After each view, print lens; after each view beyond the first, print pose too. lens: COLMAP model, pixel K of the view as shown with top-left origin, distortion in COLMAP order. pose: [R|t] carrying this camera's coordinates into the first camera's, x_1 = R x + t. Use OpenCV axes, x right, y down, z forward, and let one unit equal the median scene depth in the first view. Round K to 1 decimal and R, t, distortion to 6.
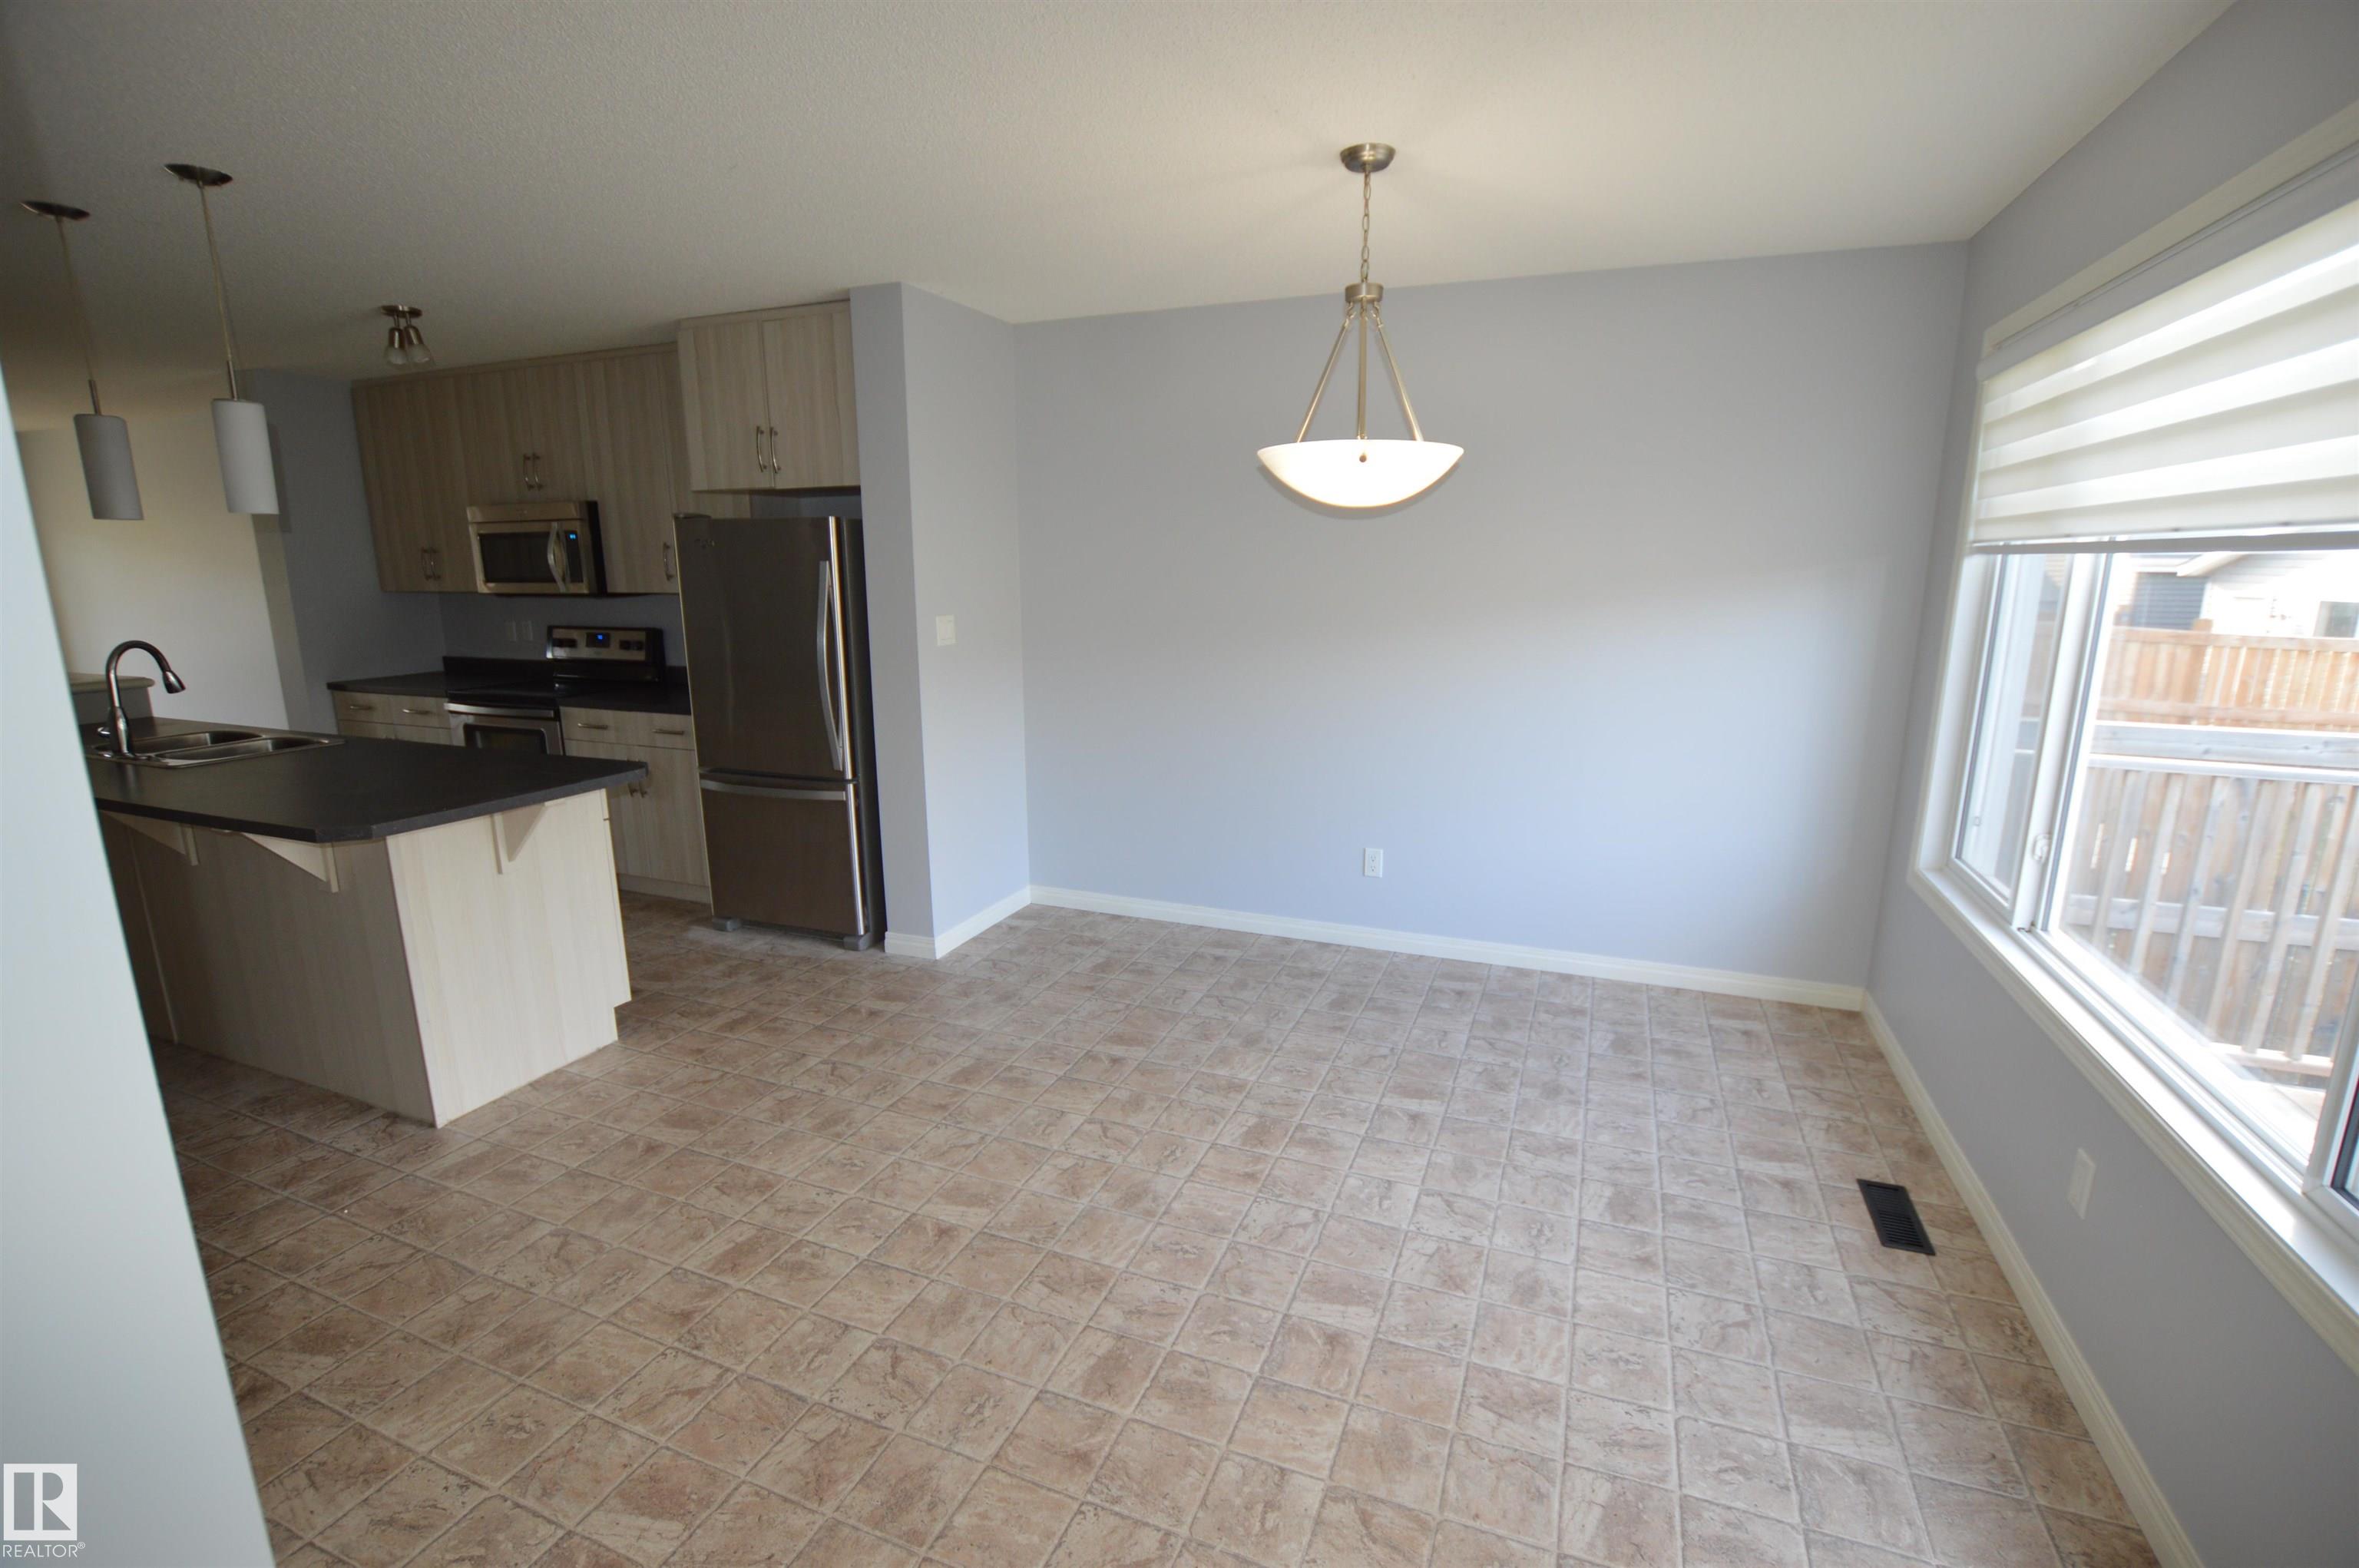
lens RADIAL K [[1046.3, 0, 1184.3], [0, 1046.3, 787.7], [0, 0, 1]] dist [-0.021010, 0.000347]
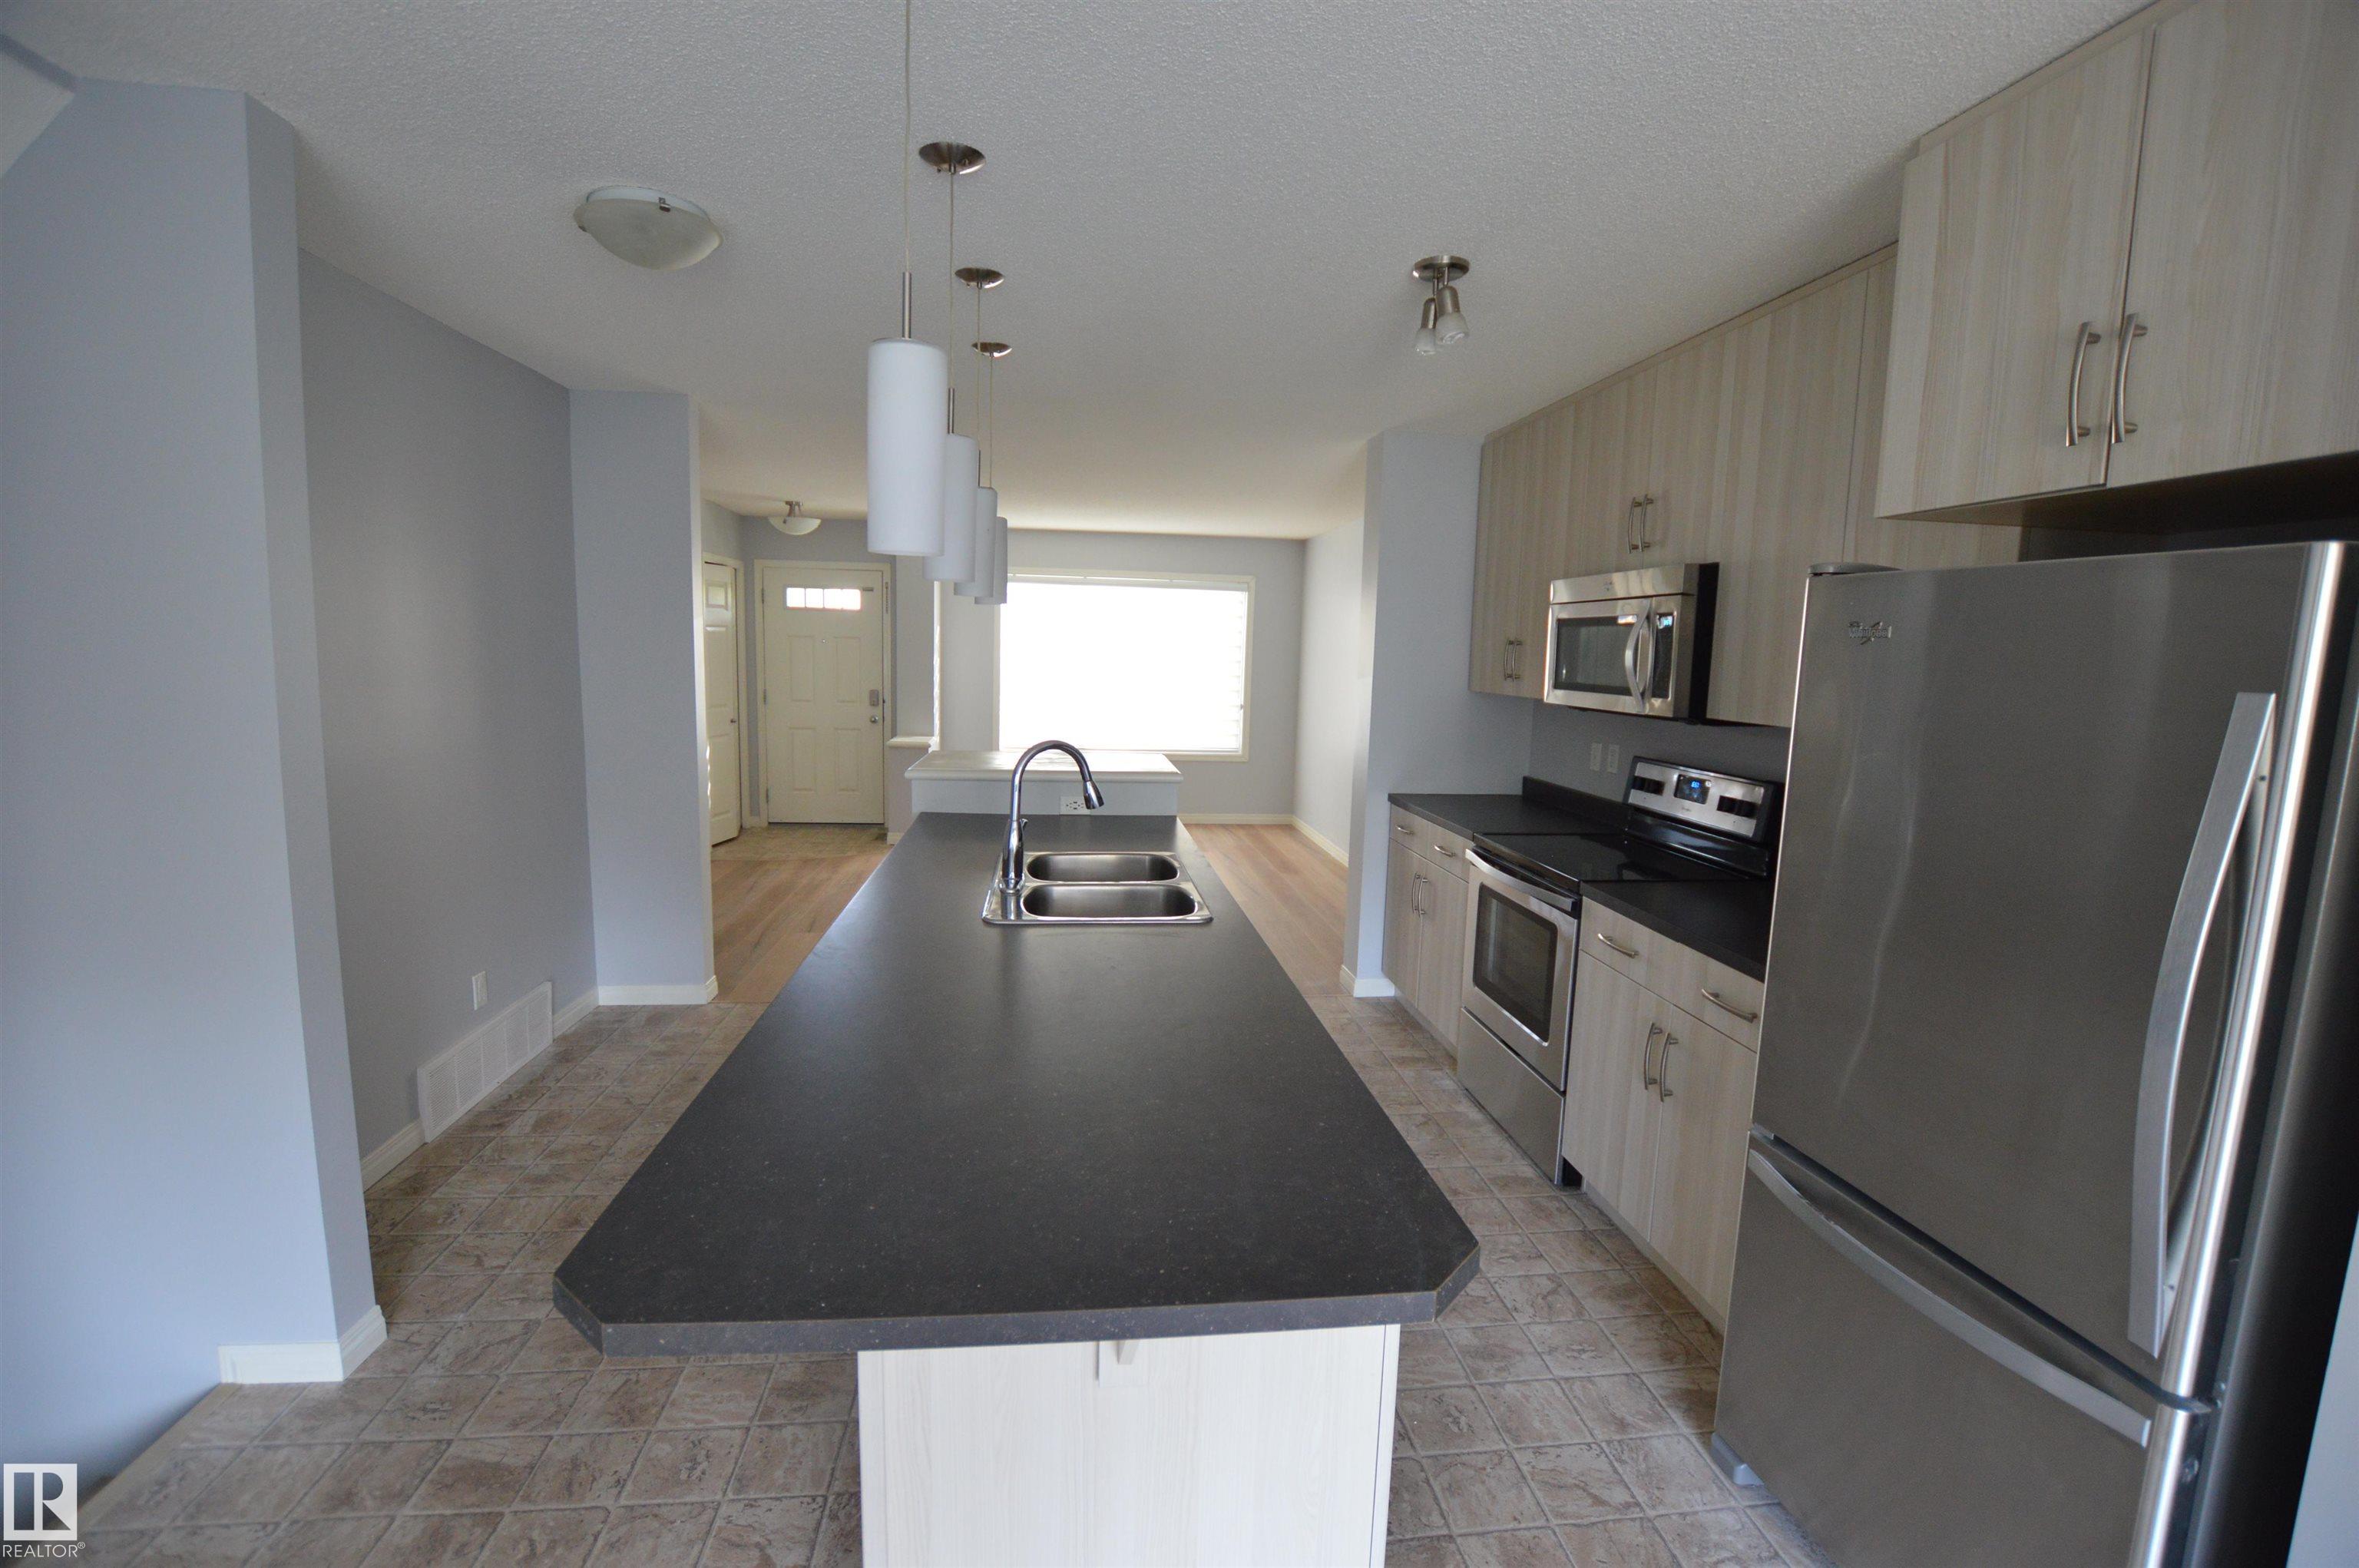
lens RADIAL K [[1046.3, 0, 1184.3], [0, 1046.3, 787.7], [0, 0, 1]] dist [-0.021010, 0.000347]
pose [[0.479144, 0.131420, -0.867842, -0.196087], [-0.213683, 0.976446, 0.029890, -0.111653], [0.851329, 0.171121, 0.495940, 0.499830]]
